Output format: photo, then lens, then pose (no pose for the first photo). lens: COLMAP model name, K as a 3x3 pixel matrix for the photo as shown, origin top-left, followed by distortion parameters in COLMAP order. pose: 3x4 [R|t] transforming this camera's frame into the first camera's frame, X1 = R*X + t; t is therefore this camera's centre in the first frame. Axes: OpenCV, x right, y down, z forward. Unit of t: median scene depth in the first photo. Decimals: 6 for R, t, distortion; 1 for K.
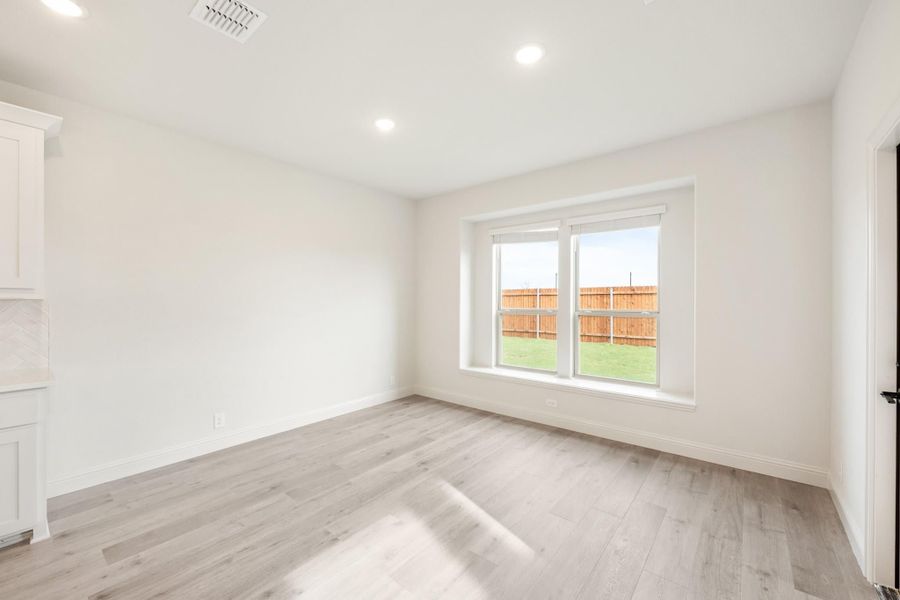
lens RADIAL K [[365.9, 0, 446.0], [0, 365.9, 301.9], [0, 0, 1]] dist [0.010358, -0.000086]
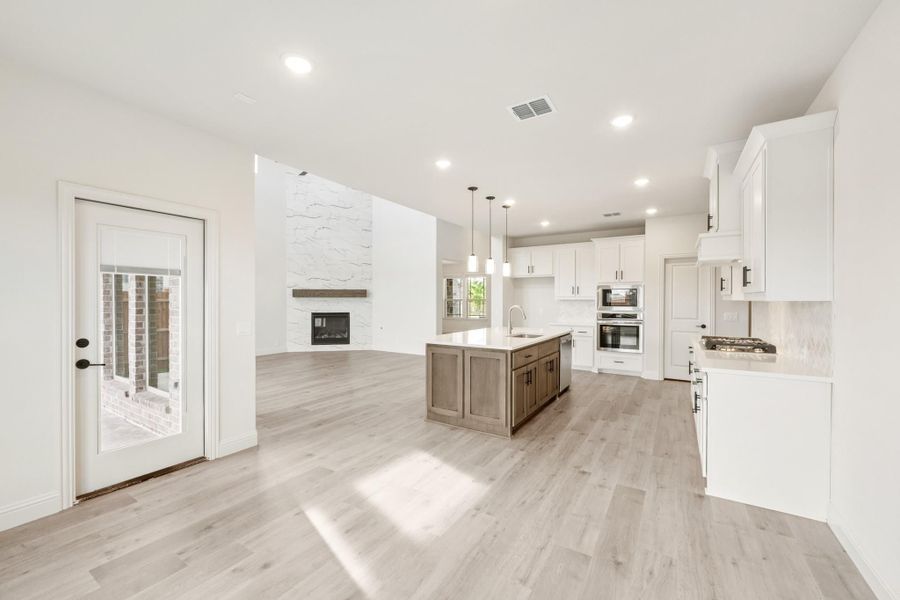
lens RADIAL K [[365.9, 0, 444.4], [0, 365.9, 303.9], [0, 0, 1]] dist [0.010358, -0.000086]
pose [[-0.992054, 0.002270, -0.125795, -0.051482], [0.000099, 0.999851, 0.017265, -0.015721], [0.125815, 0.017115, -0.991906, 1.975768]]
